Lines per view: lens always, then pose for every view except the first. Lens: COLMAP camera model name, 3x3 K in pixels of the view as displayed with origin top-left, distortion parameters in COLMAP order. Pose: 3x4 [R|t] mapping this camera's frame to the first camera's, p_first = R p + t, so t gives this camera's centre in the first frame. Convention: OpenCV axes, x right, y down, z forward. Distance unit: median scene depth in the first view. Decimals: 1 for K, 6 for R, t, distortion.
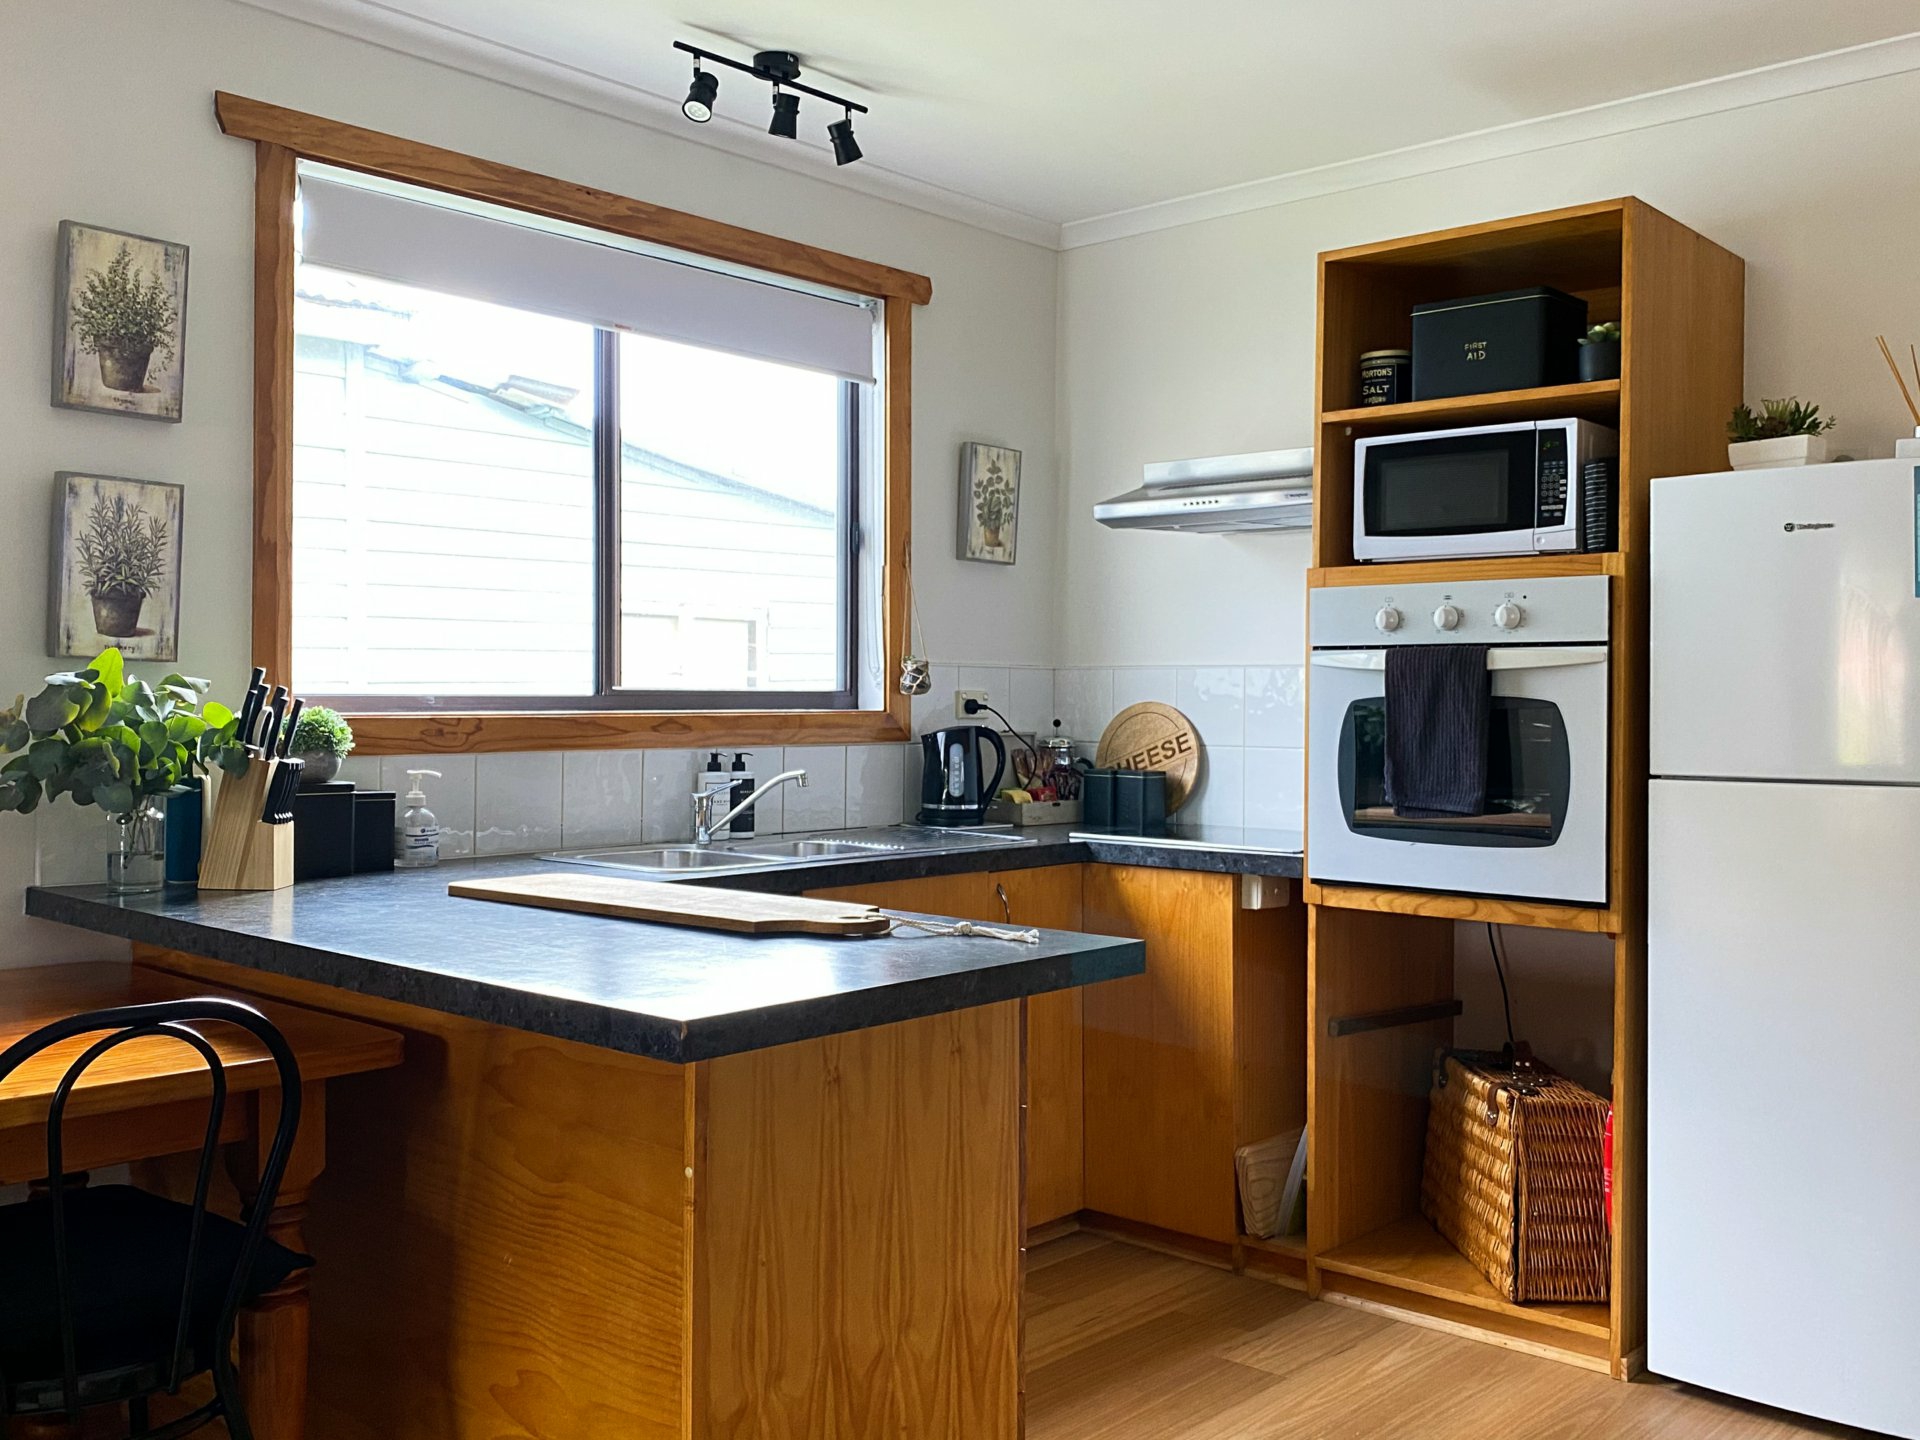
lens RADIAL K [[1711.7, 0, 957.4], [0, 1711.7, 704.2], [0, 0, 1]] dist [0.002625, -0.003452]
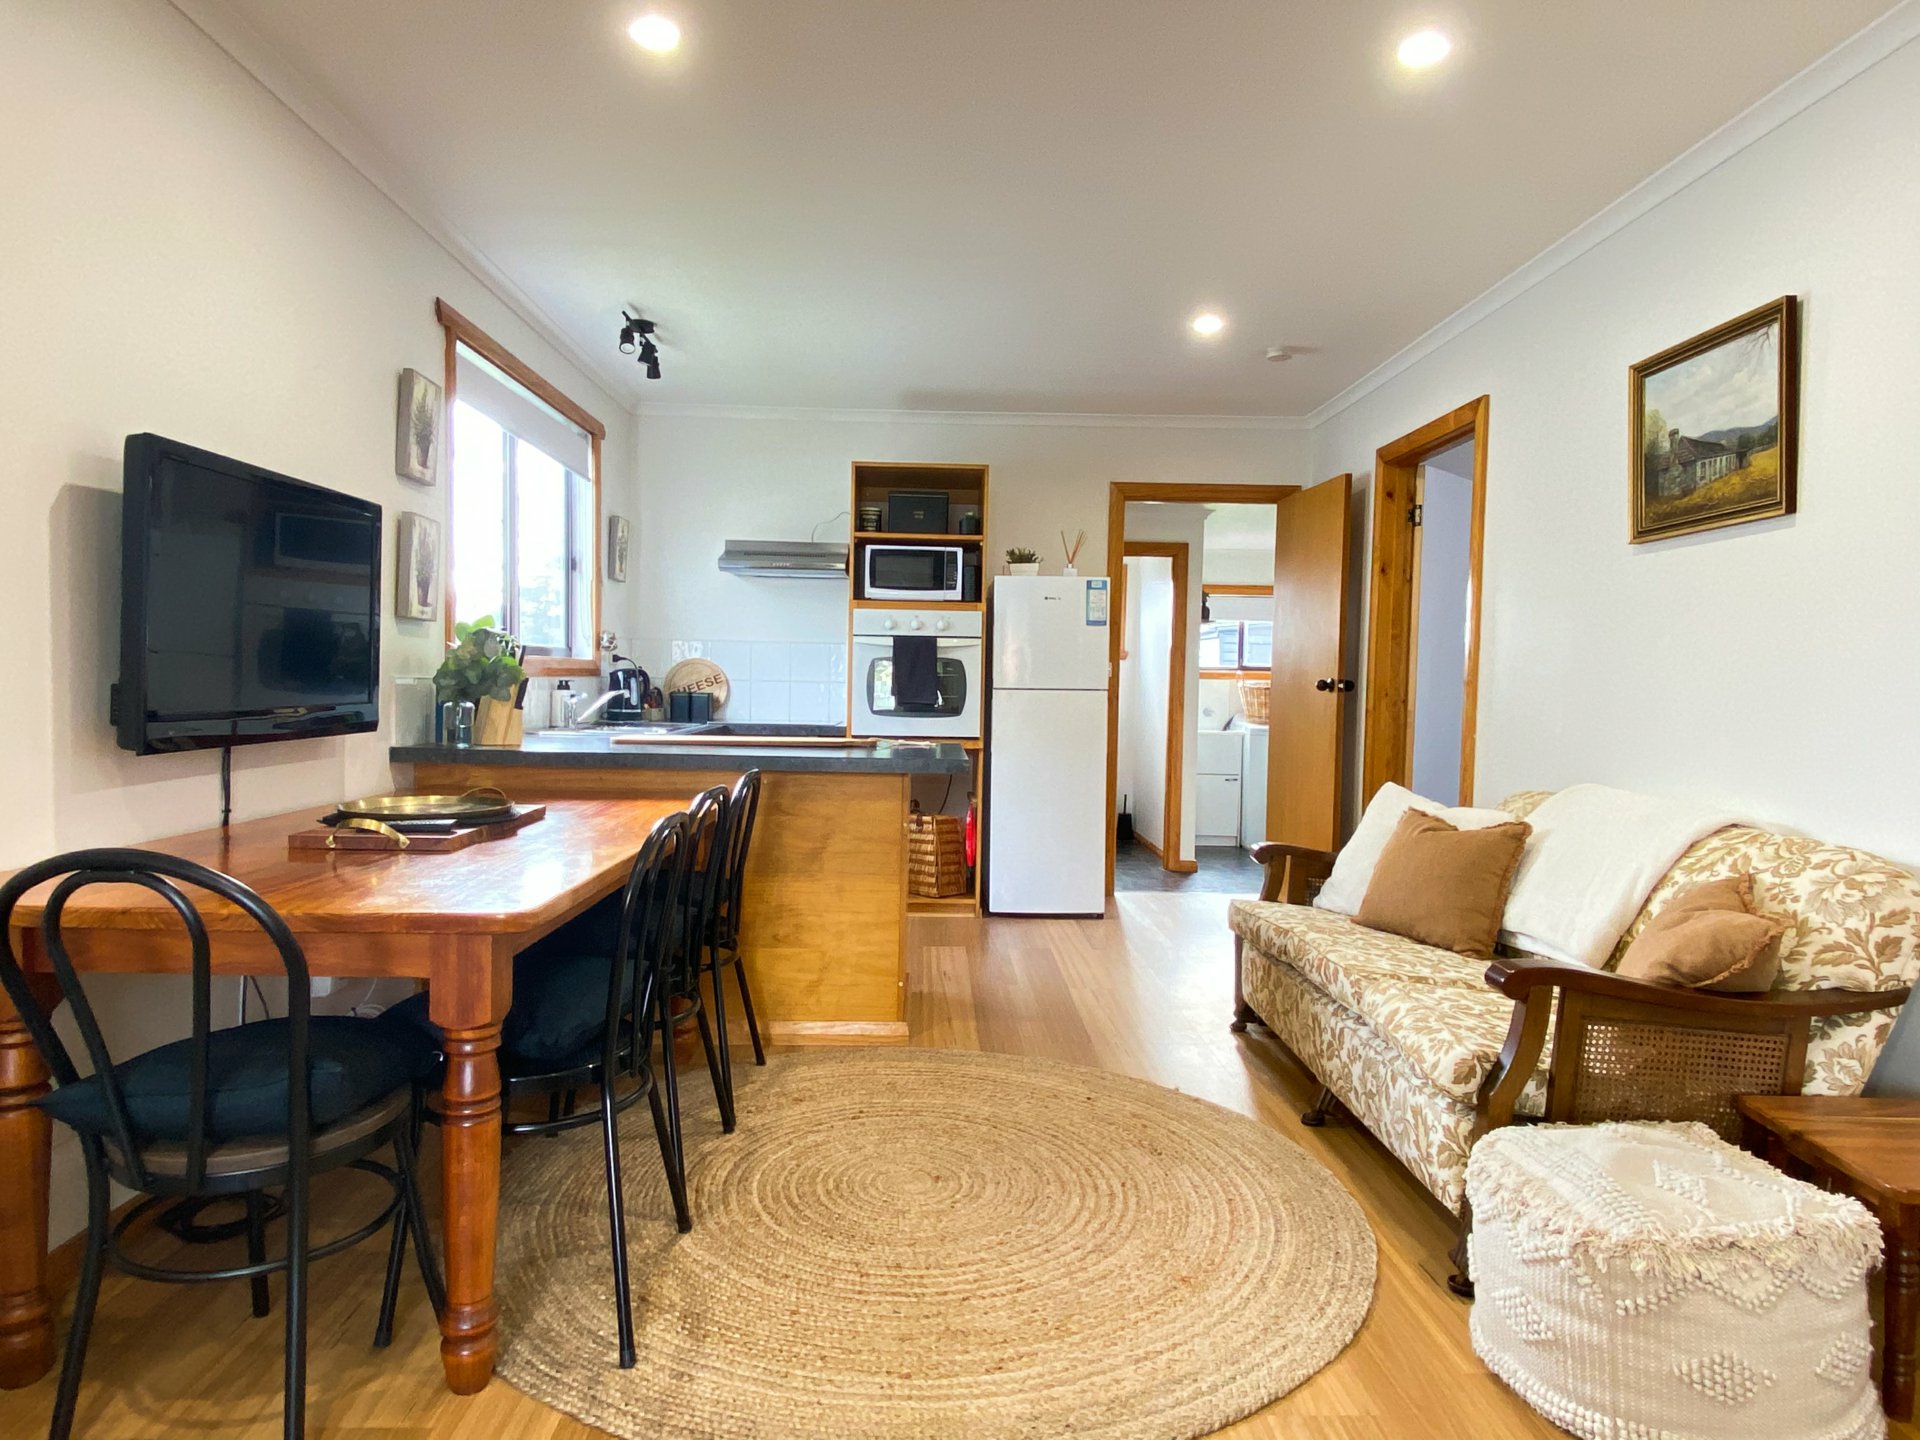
lens RADIAL K [[1144.3, 0, 963.9], [0, 1144.3, 723.6], [0, 0, 1]] dist [0.003097, -0.009681]
pose [[0.709100, -0.021346, 0.704785, -0.821791], [-0.010043, 0.999134, 0.040366, 0.023825], [-0.705037, -0.035702, 0.708271, -0.209994]]
